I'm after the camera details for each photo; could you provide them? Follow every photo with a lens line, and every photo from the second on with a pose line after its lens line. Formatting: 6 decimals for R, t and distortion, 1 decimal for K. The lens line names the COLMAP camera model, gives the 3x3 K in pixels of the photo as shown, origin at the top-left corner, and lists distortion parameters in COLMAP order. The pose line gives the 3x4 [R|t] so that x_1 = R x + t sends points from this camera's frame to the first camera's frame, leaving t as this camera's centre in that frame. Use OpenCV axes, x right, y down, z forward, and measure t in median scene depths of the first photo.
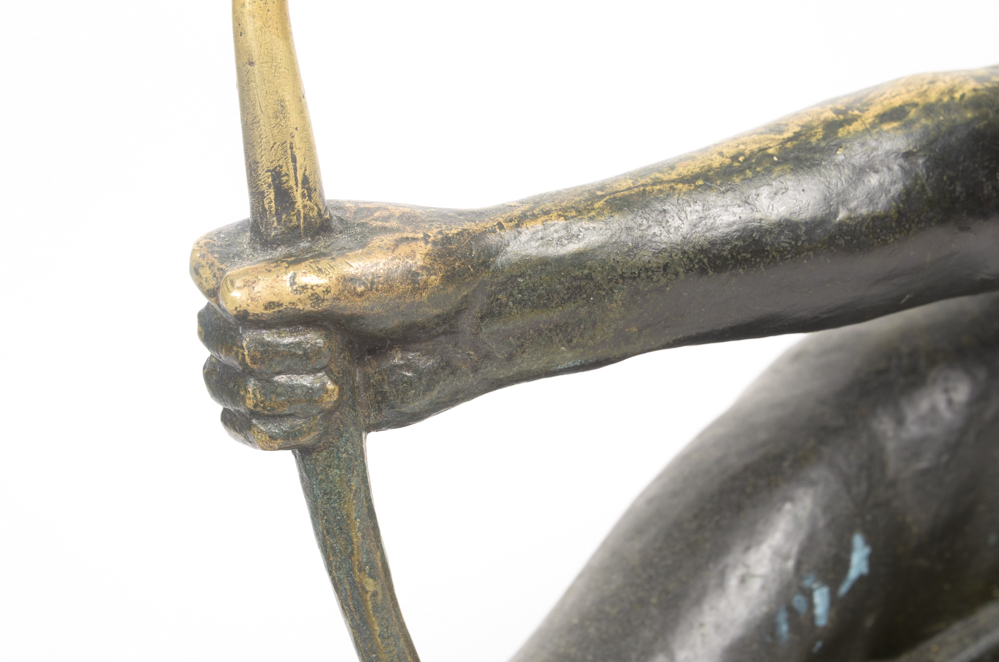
lens RADIAL K [[1452.3, 0, 499.5], [0, 1452.3, 331.0], [0, 0, 1]] dist [0.019683, -0.033710]
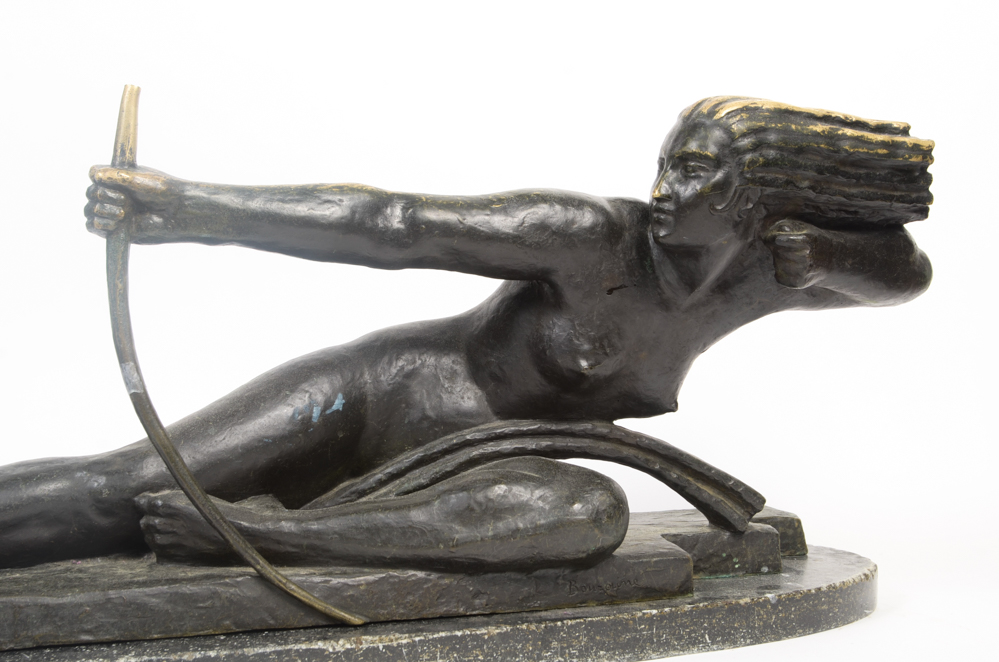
lens RADIAL K [[1423.6, 0, 499.5], [0, 1423.6, 331.0], [0, 0, 1]] dist [0.002548, 0.016138]
pose [[0.982266, 0.186754, -0.016657, 0.535632], [-0.182263, 0.930240, -0.318486, 0.758431], [-0.043984, 0.315874, 0.947781, -1.277894]]
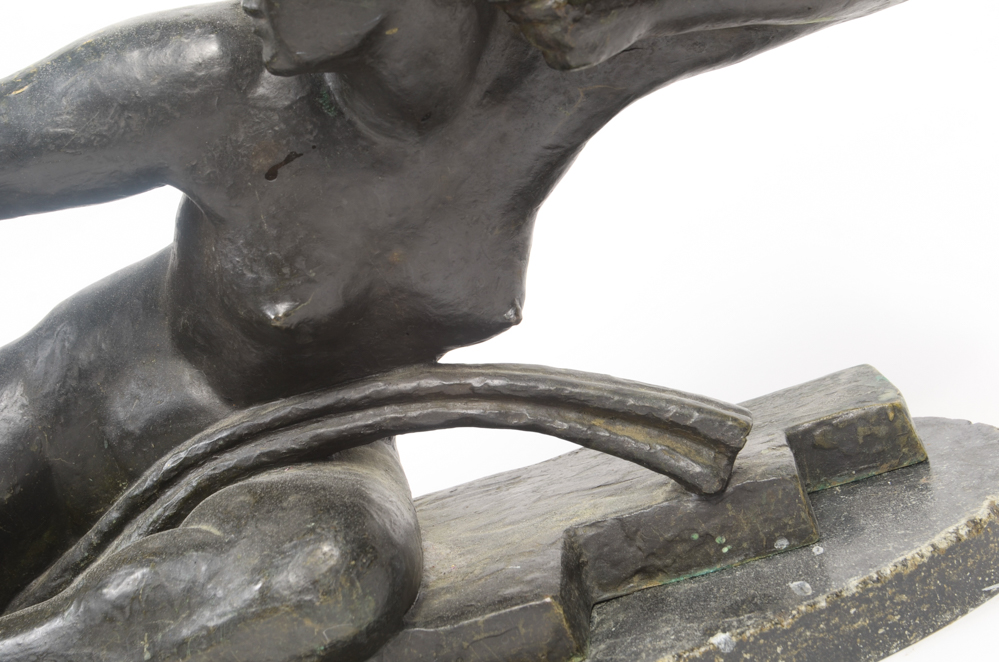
lens RADIAL K [[1452.3, 0, 499.5], [0, 1452.3, 331.0], [0, 0, 1]] dist [0.019683, -0.033710]
pose [[0.915522, -0.028017, -0.401290, 1.376266], [-0.005014, 0.996700, -0.081024, 0.157801], [0.402236, 0.076191, 0.912360, -0.169294]]
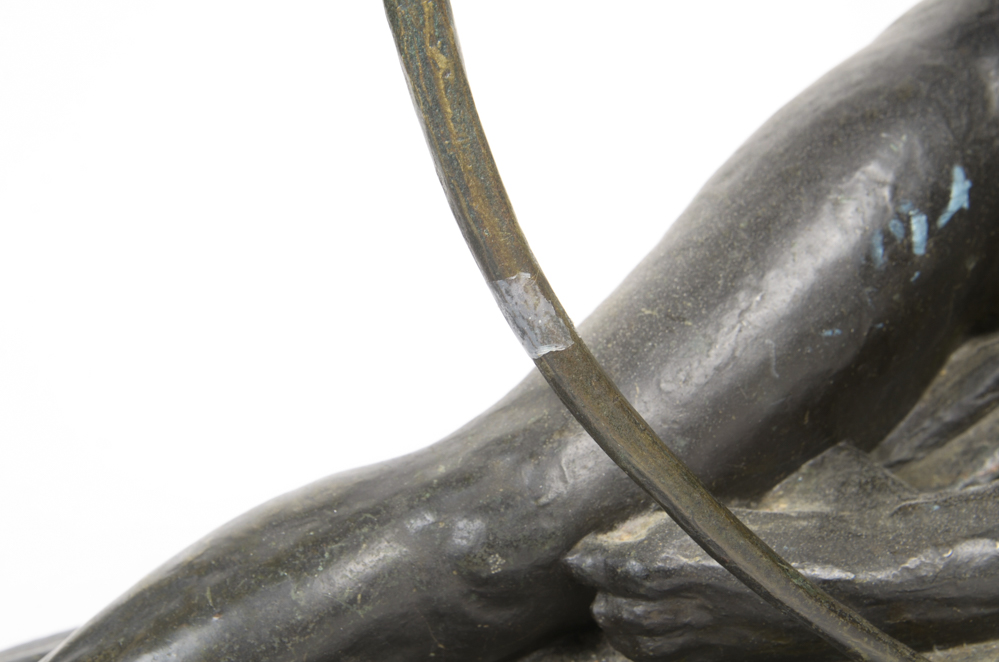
lens RADIAL K [[1452.3, 0, 499.5], [0, 1452.3, 331.0], [0, 0, 1]] dist [0.019683, -0.033710]
pose [[0.997143, -0.002187, -0.075503, 0.016993], [0.001243, 0.999921, -0.012540, 0.267816], [0.075525, 0.012410, 0.997067, 0.019239]]
